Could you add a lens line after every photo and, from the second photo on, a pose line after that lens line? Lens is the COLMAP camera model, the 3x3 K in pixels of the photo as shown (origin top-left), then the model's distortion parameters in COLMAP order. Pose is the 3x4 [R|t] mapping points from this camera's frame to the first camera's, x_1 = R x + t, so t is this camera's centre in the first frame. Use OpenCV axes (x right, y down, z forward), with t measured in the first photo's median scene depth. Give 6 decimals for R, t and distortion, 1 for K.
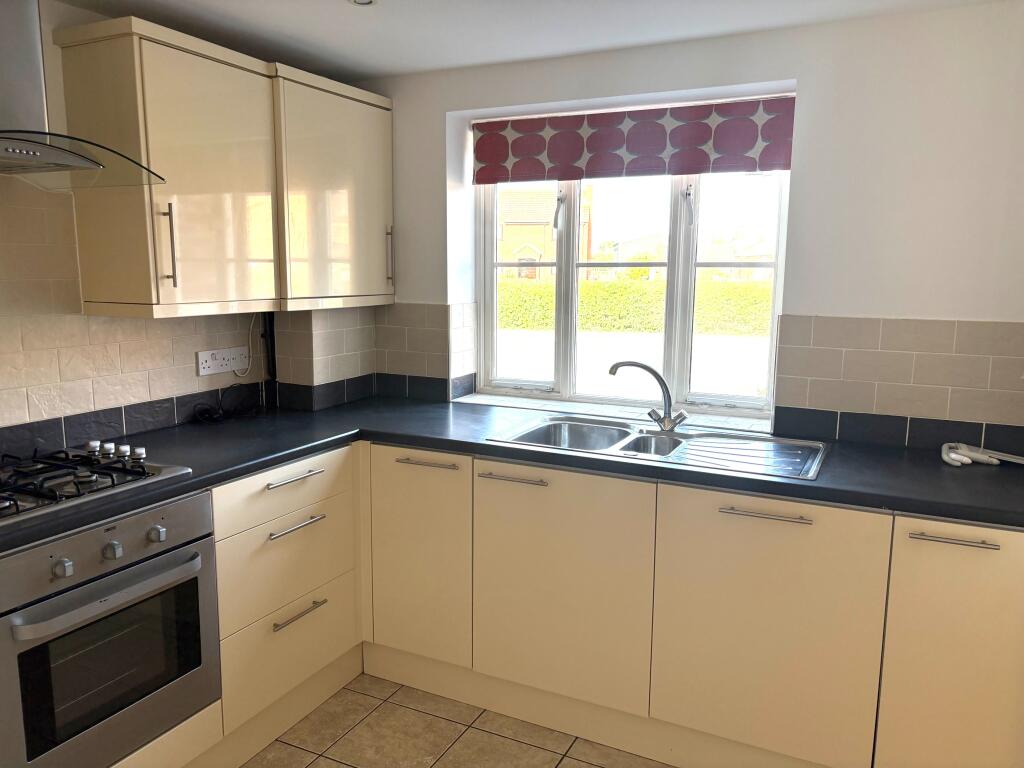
lens RADIAL K [[772.5, 0, 512.8], [0, 772.5, 384.0], [0, 0, 1]] dist [0.014950, 0.000247]
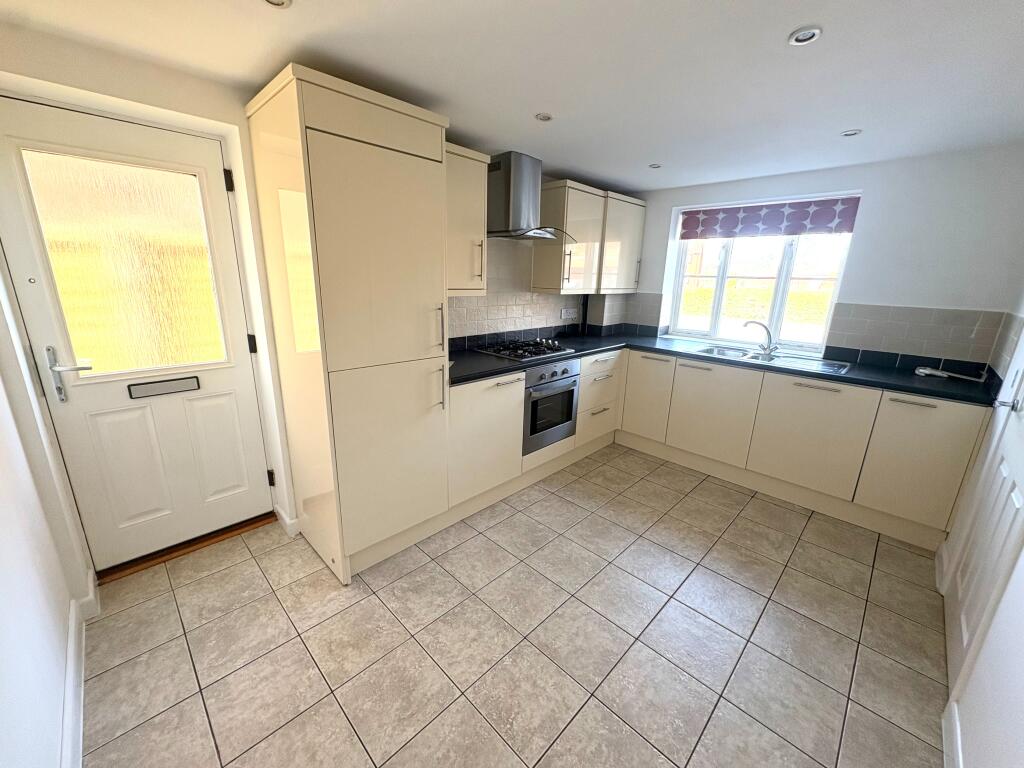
lens RADIAL K [[406.6, 0, 509.1], [0, 406.6, 383.6], [0, 0, 1]] dist [0.000173, 0.000153]
pose [[0.949607, 0.099320, -0.297291, -0.153983], [-0.067329, 0.990964, 0.116002, 0.059845], [0.306126, -0.090140, 0.947714, -0.358807]]
